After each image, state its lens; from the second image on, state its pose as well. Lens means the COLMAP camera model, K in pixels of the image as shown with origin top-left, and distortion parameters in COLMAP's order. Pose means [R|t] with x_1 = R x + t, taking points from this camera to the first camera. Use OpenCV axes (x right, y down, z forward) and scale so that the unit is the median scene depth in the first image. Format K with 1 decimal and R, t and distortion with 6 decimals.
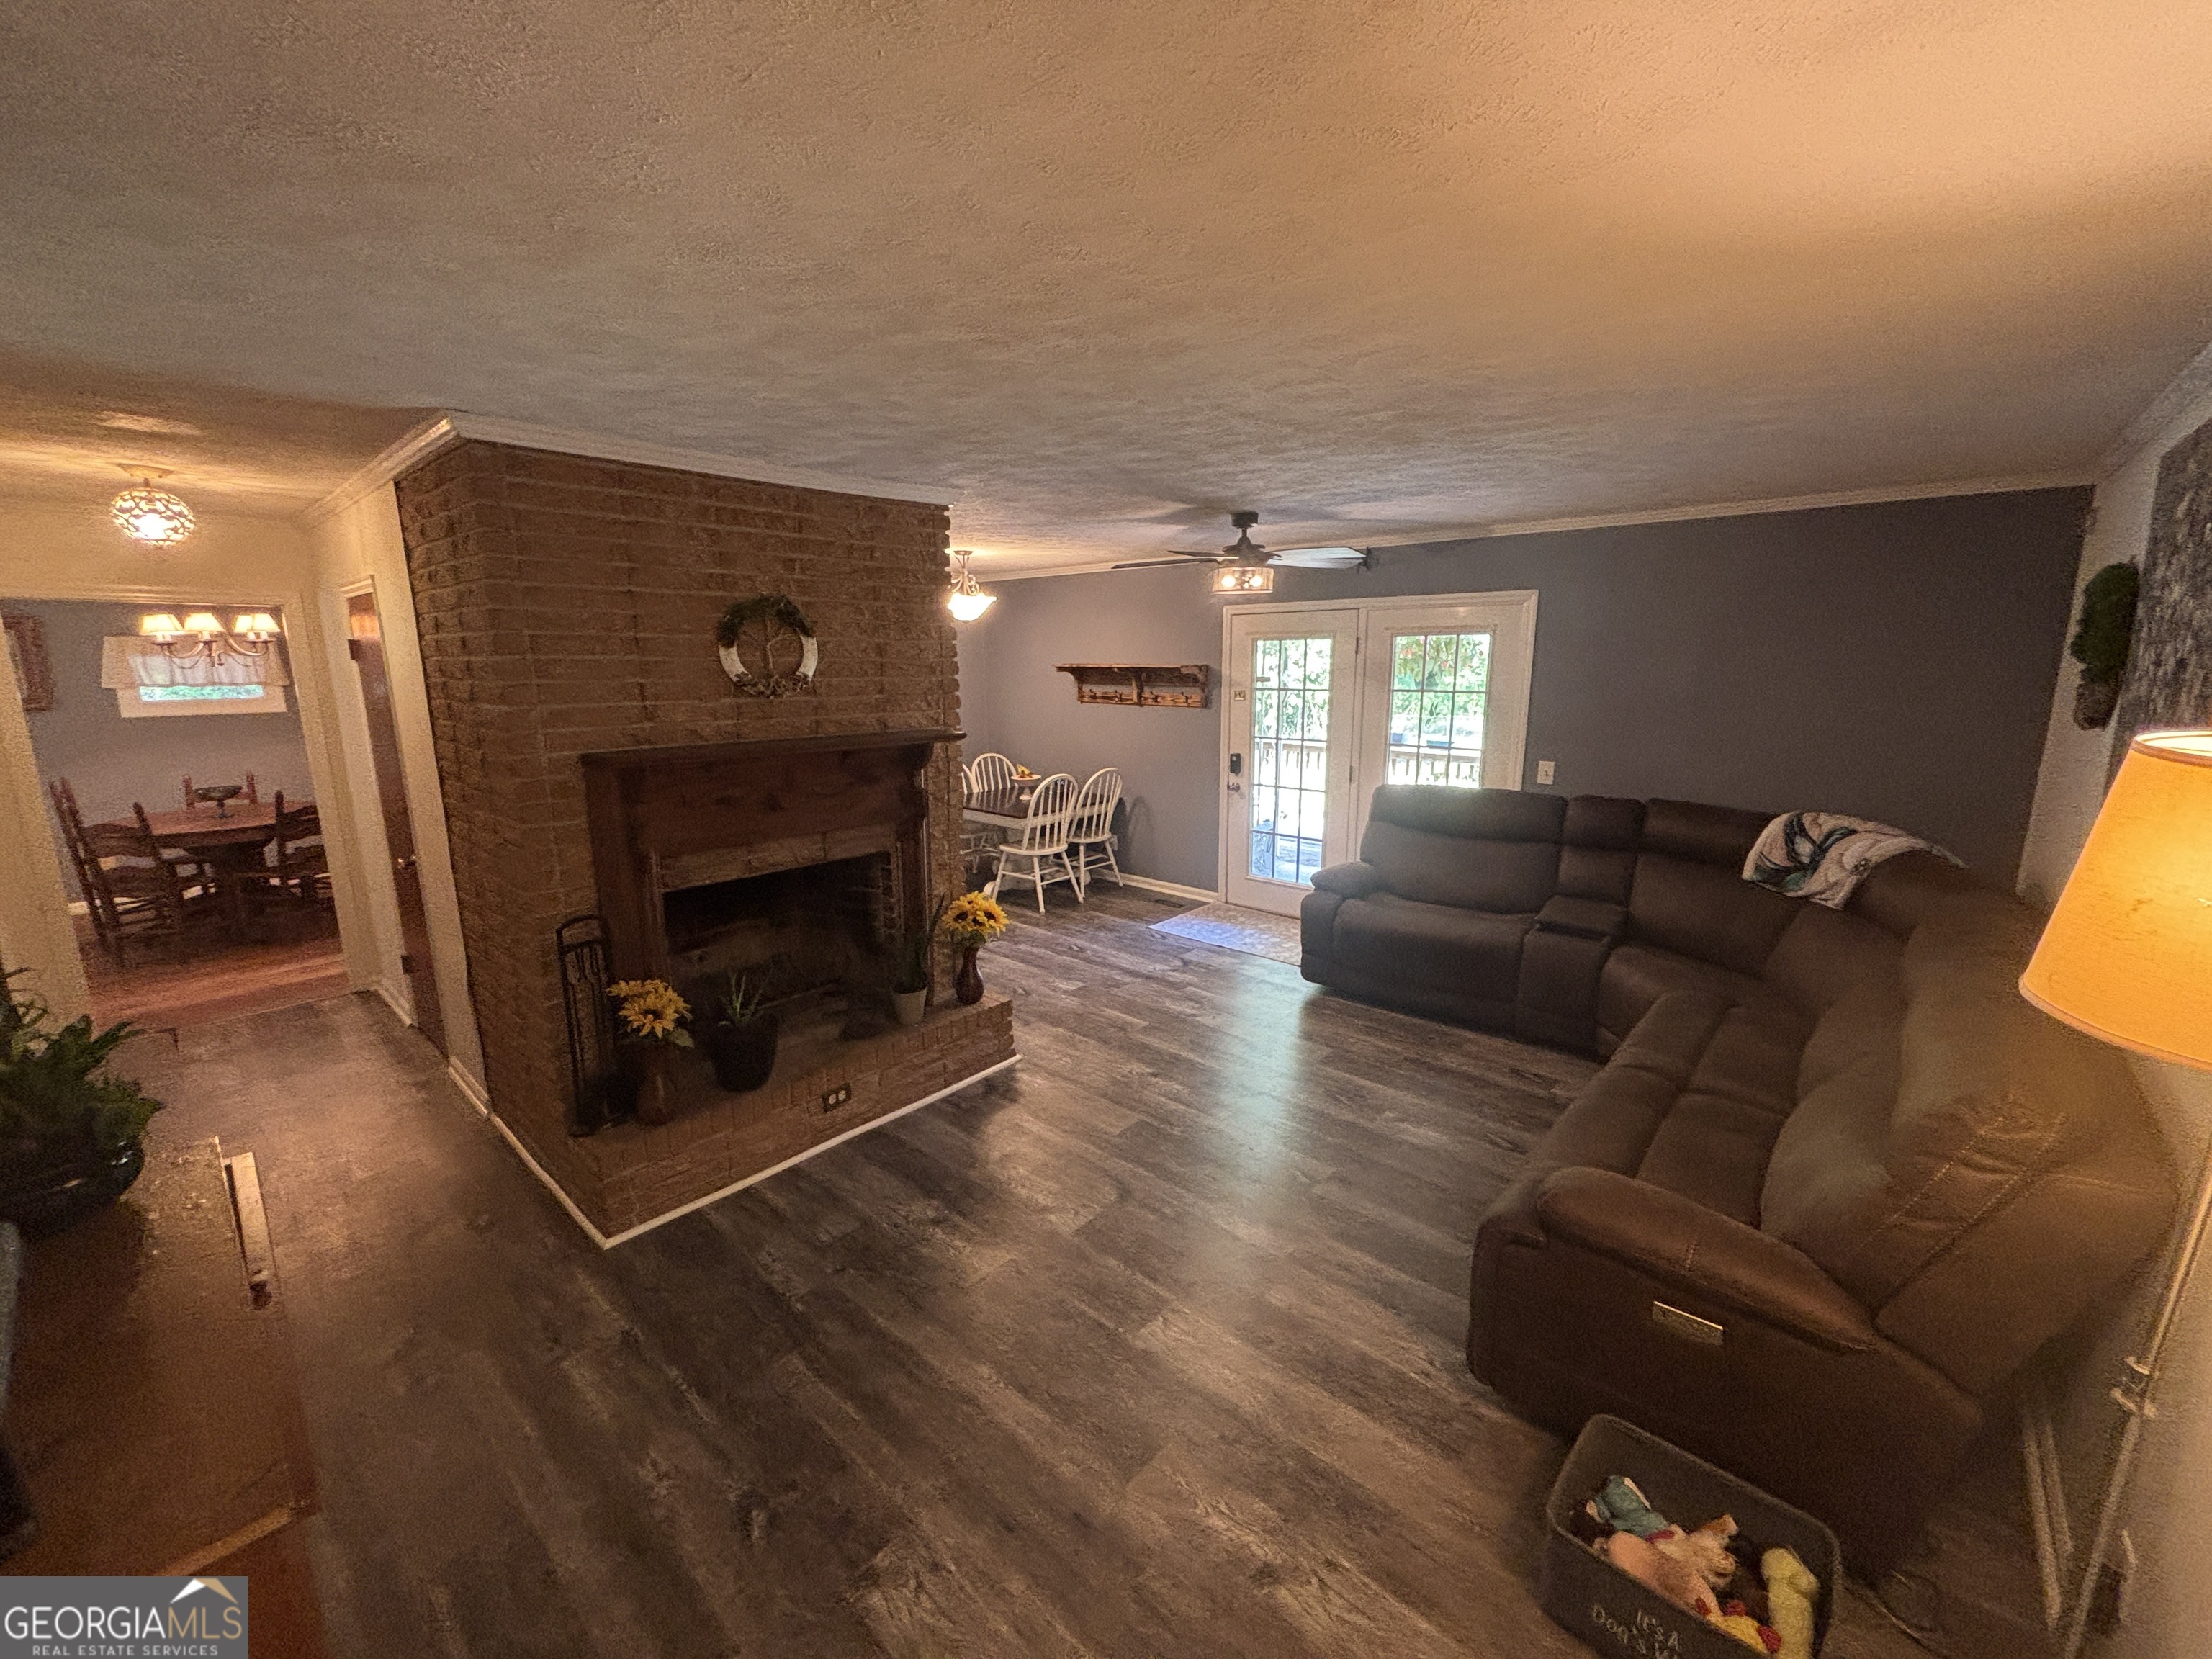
lens RADIAL K [[881.8, 0, 1102.1], [0, 881.8, 828.6], [0, 0, 1]] dist [-0.001547, -0.000271]
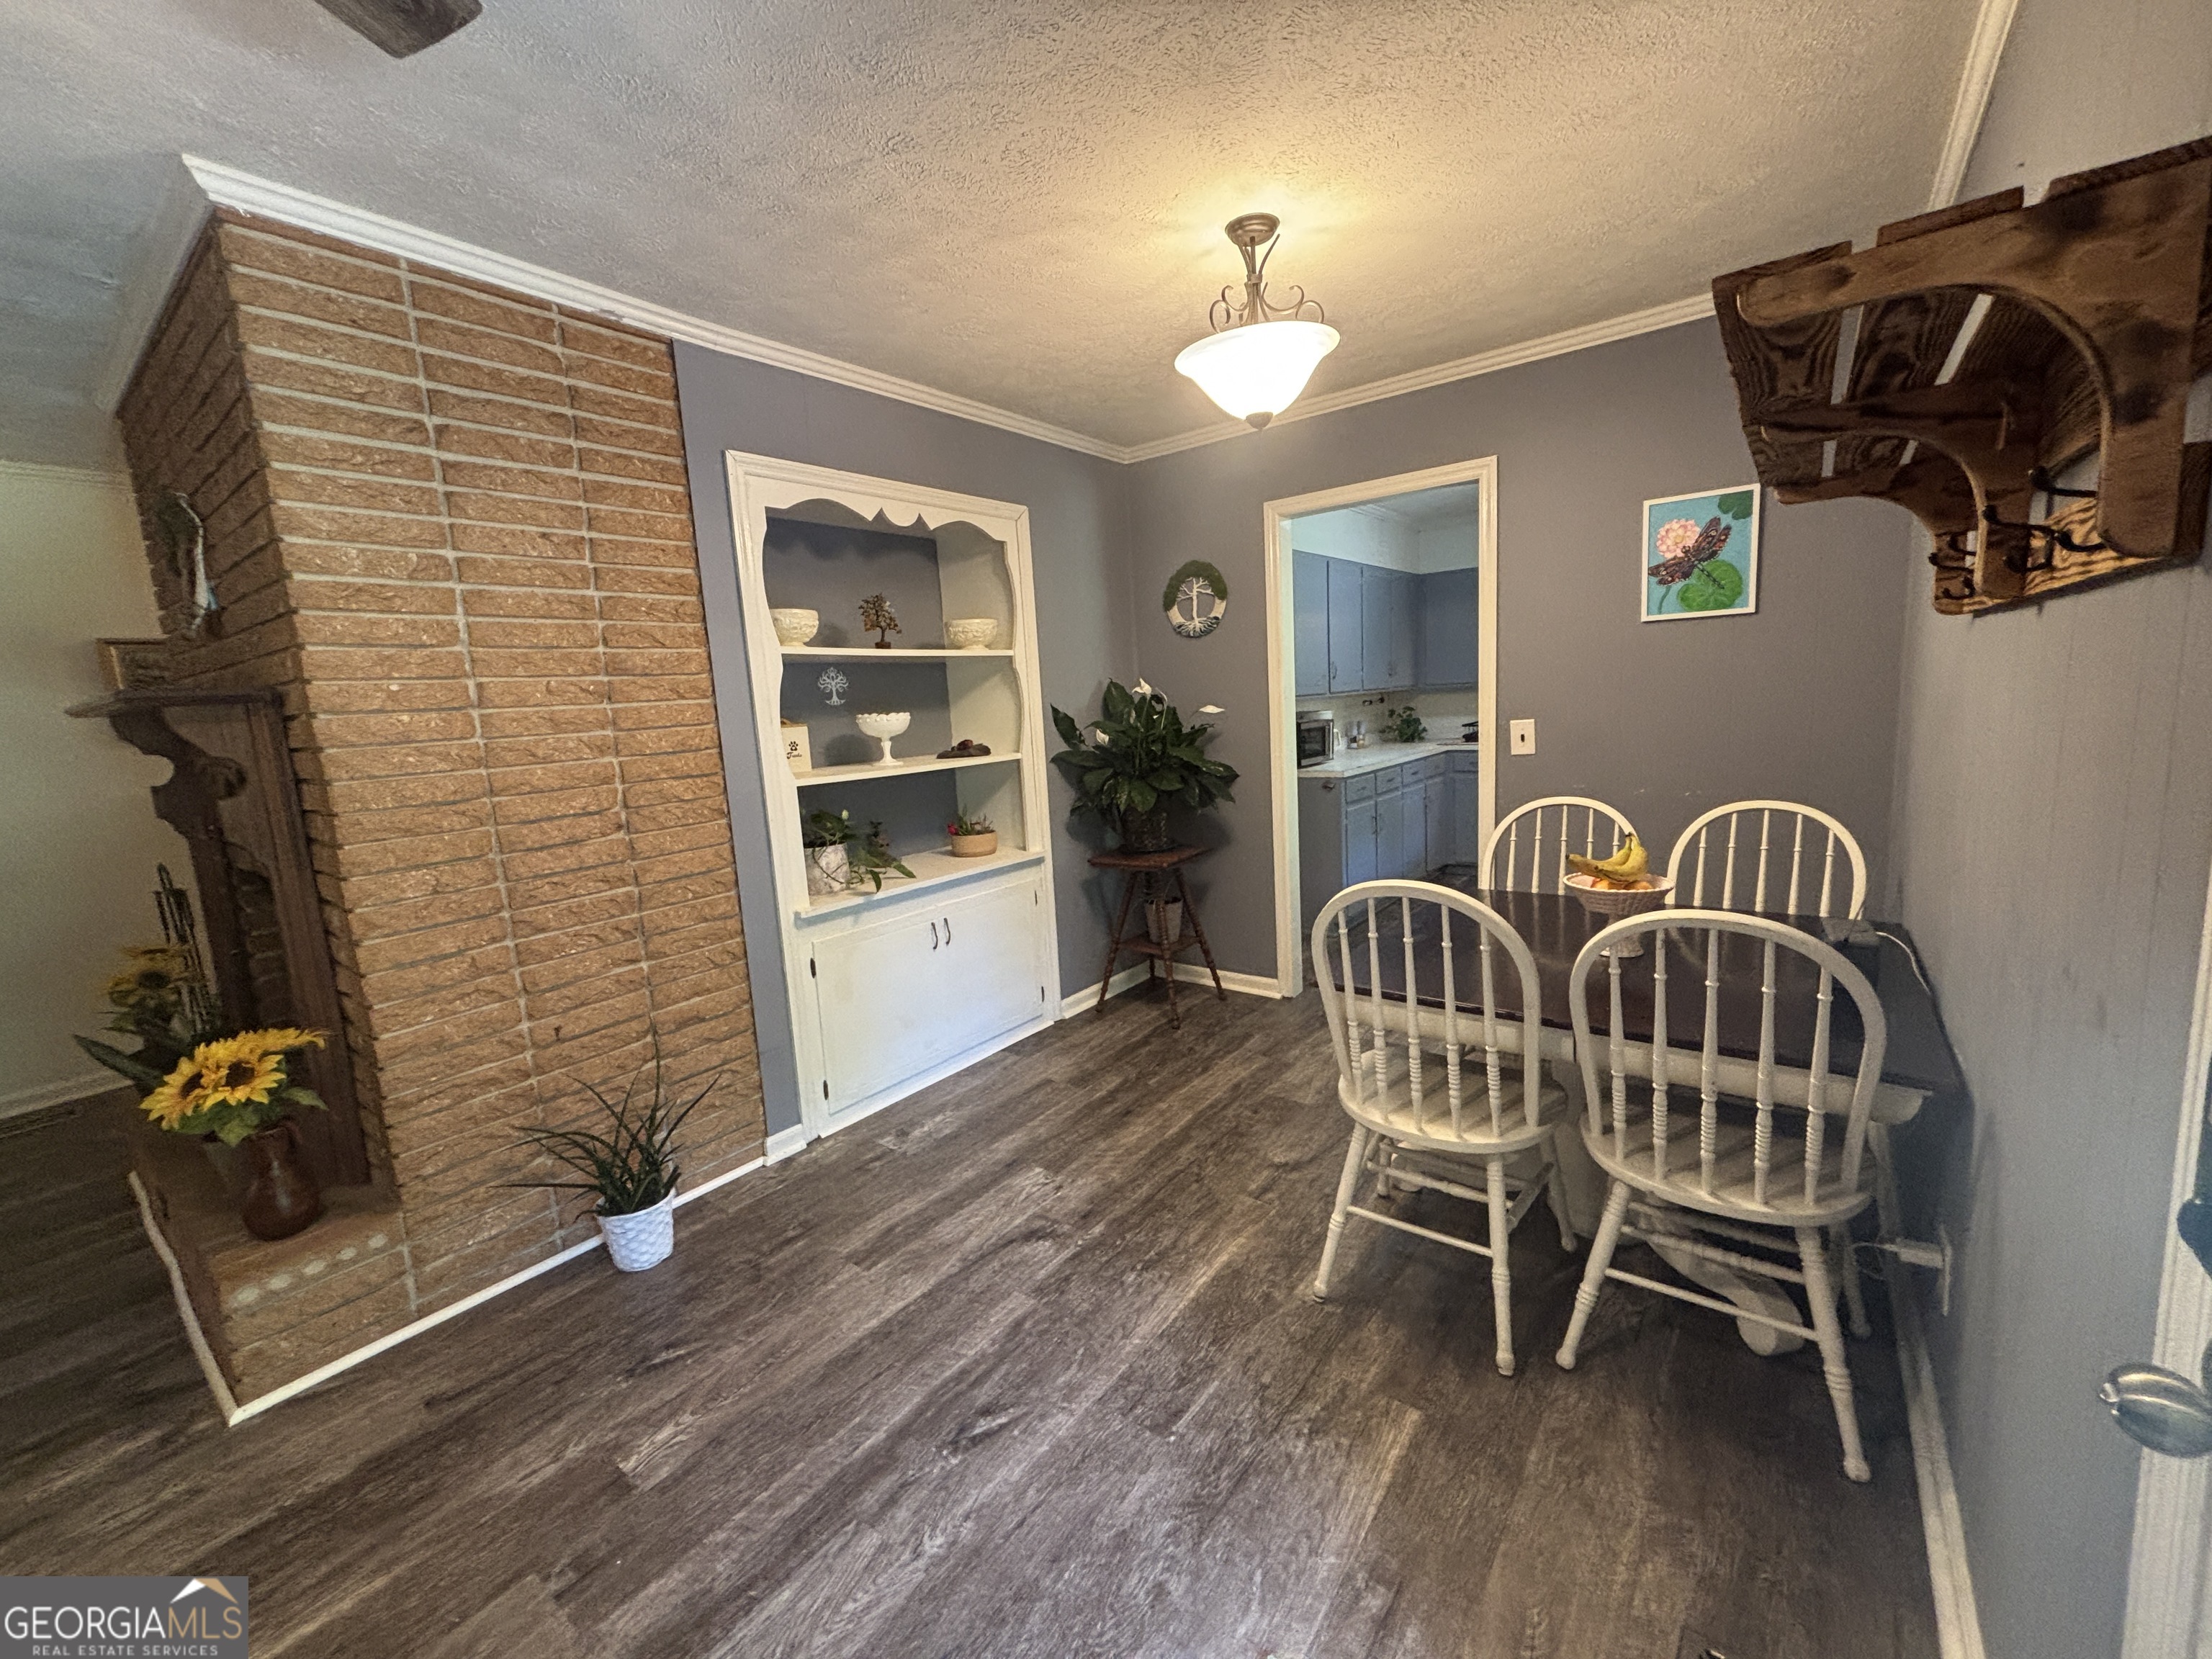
lens RADIAL K [[892.4, 0, 1095.6], [0, 892.4, 823.2], [0, 0, 1]] dist [0.003220, -0.000170]
pose [[0.068823, 0.140880, -0.987632, 0.317374], [-0.138491, 0.981743, 0.130389, -0.146290], [0.987969, 0.127804, 0.087077, 1.234652]]
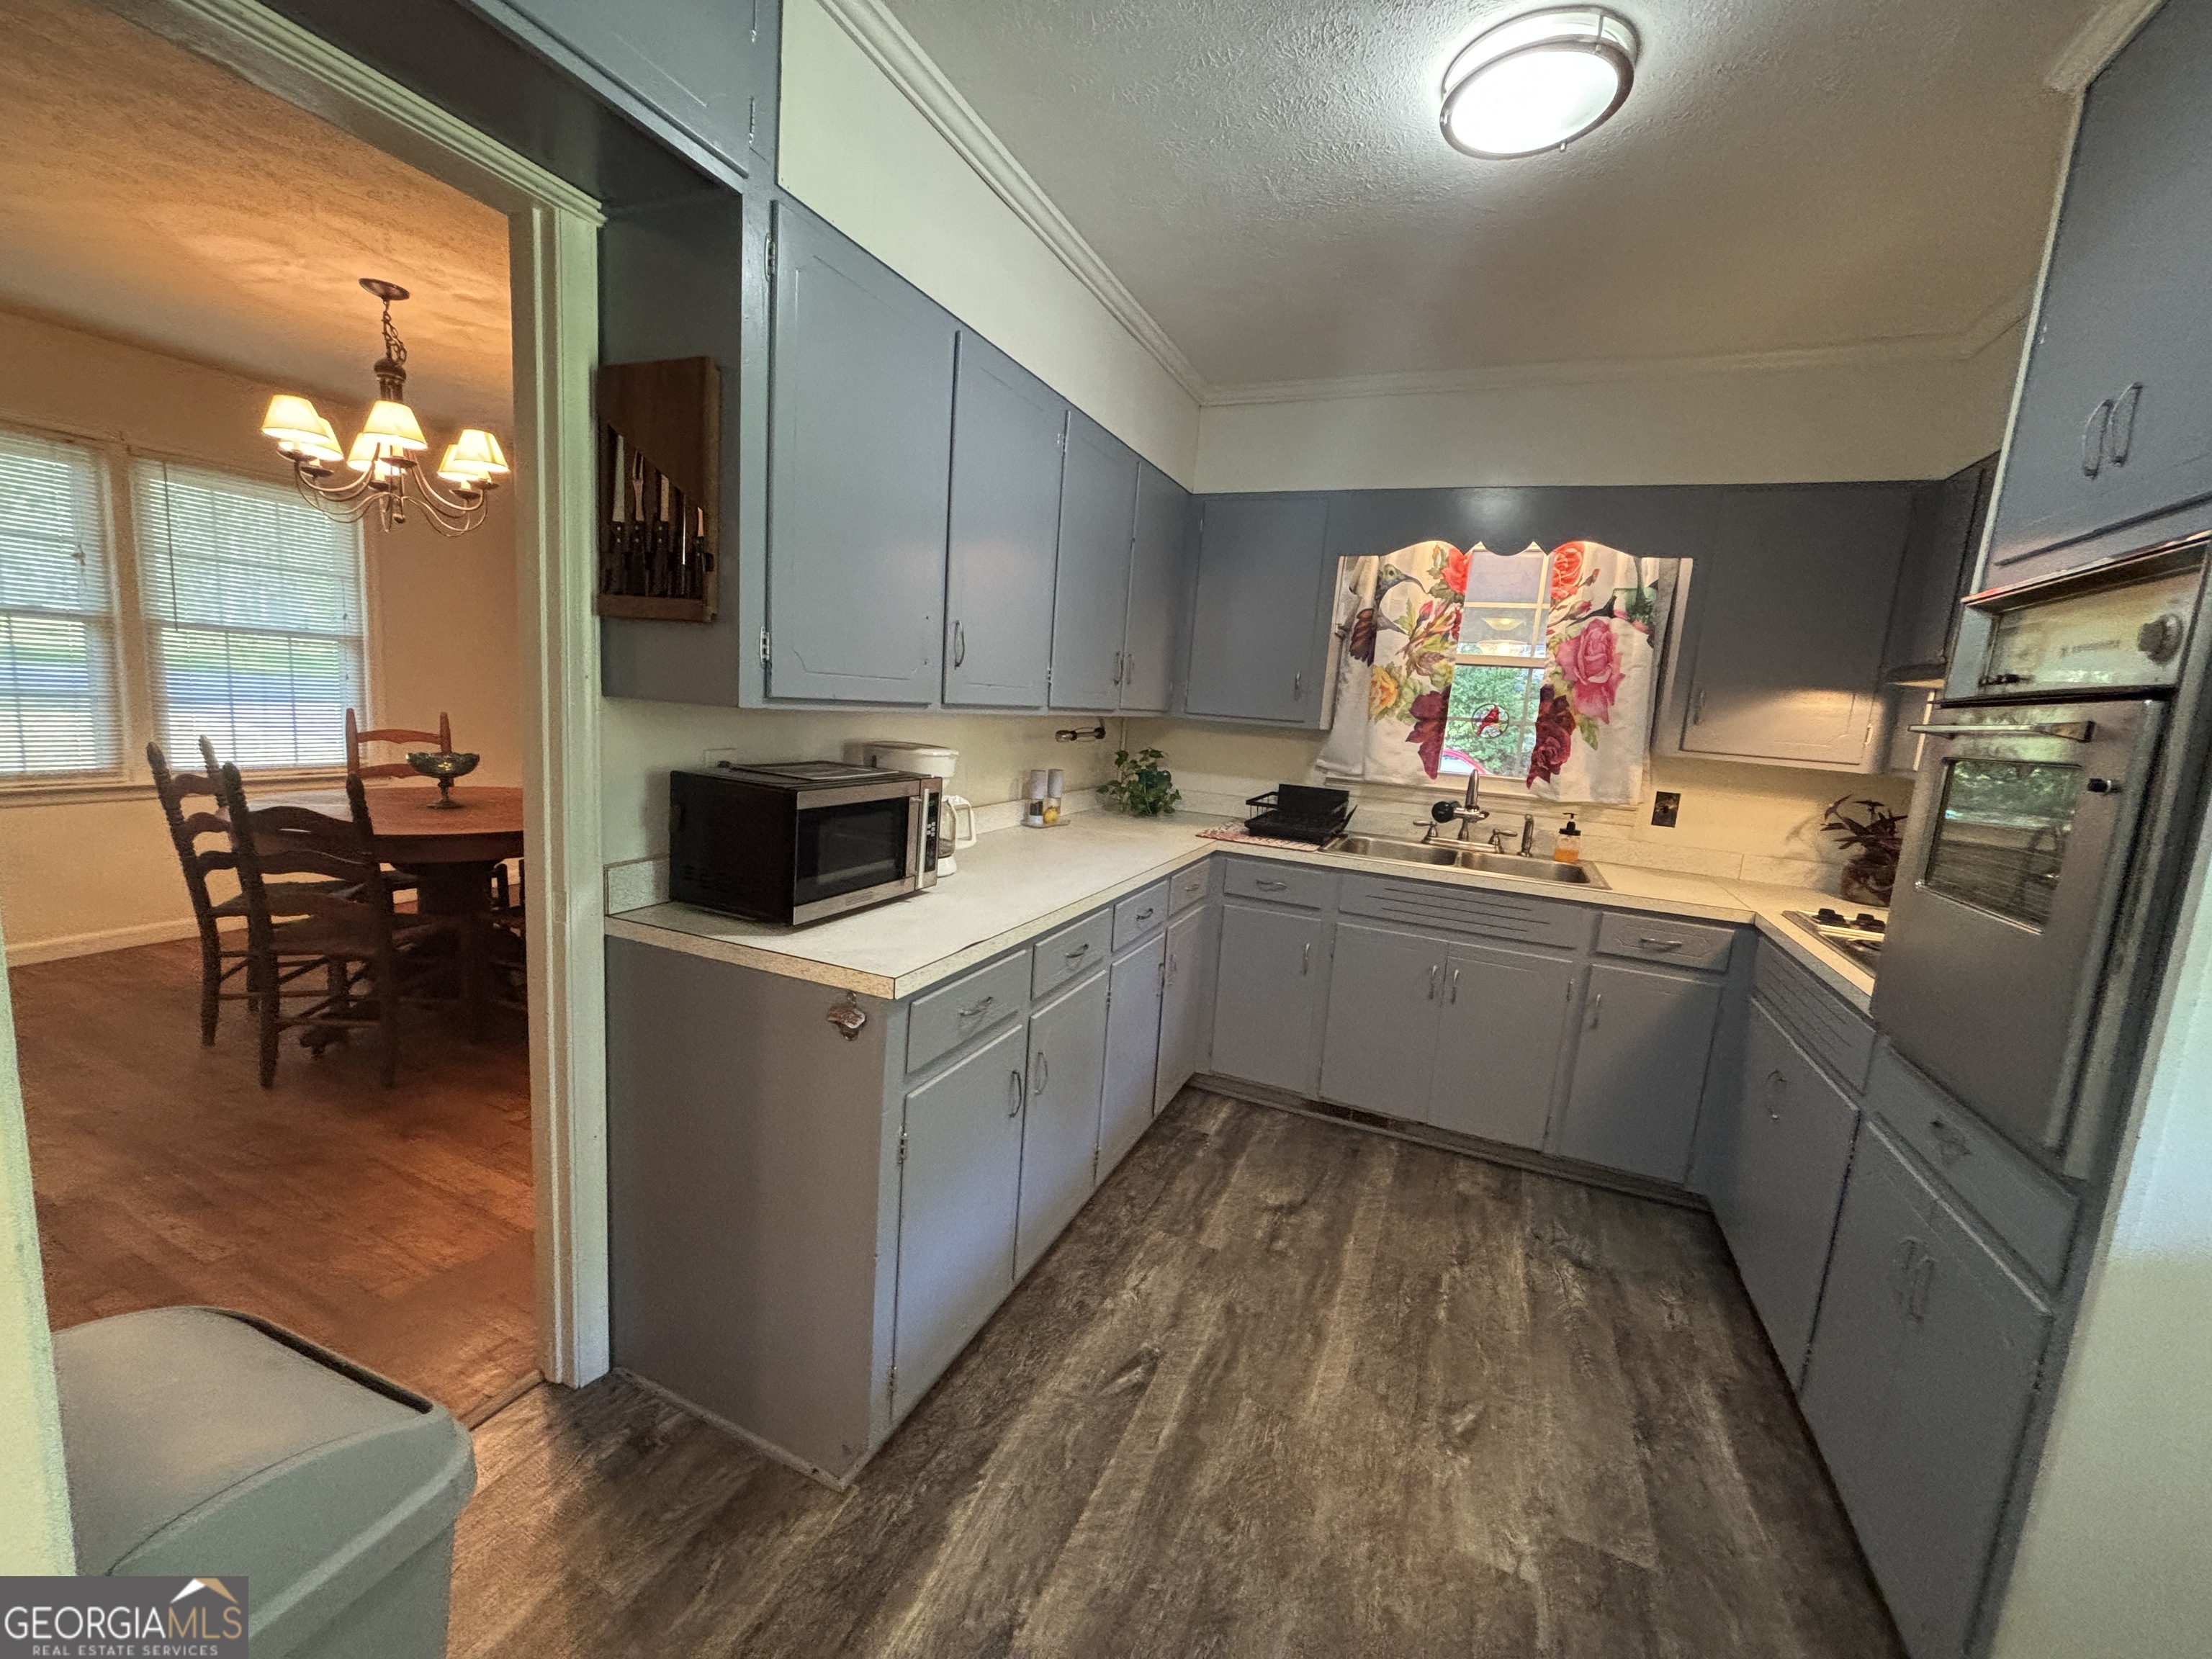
lens RADIAL K [[889.2, 0, 1100.9], [0, 889.2, 823.7], [0, 0, 1]] dist [-0.000298, 0.000154]
pose [[0.317480, 0.168148, -0.933238, -0.441521], [-0.256924, 0.962595, 0.086034, -0.208830], [0.912796, 0.212457, 0.348806, 1.565485]]
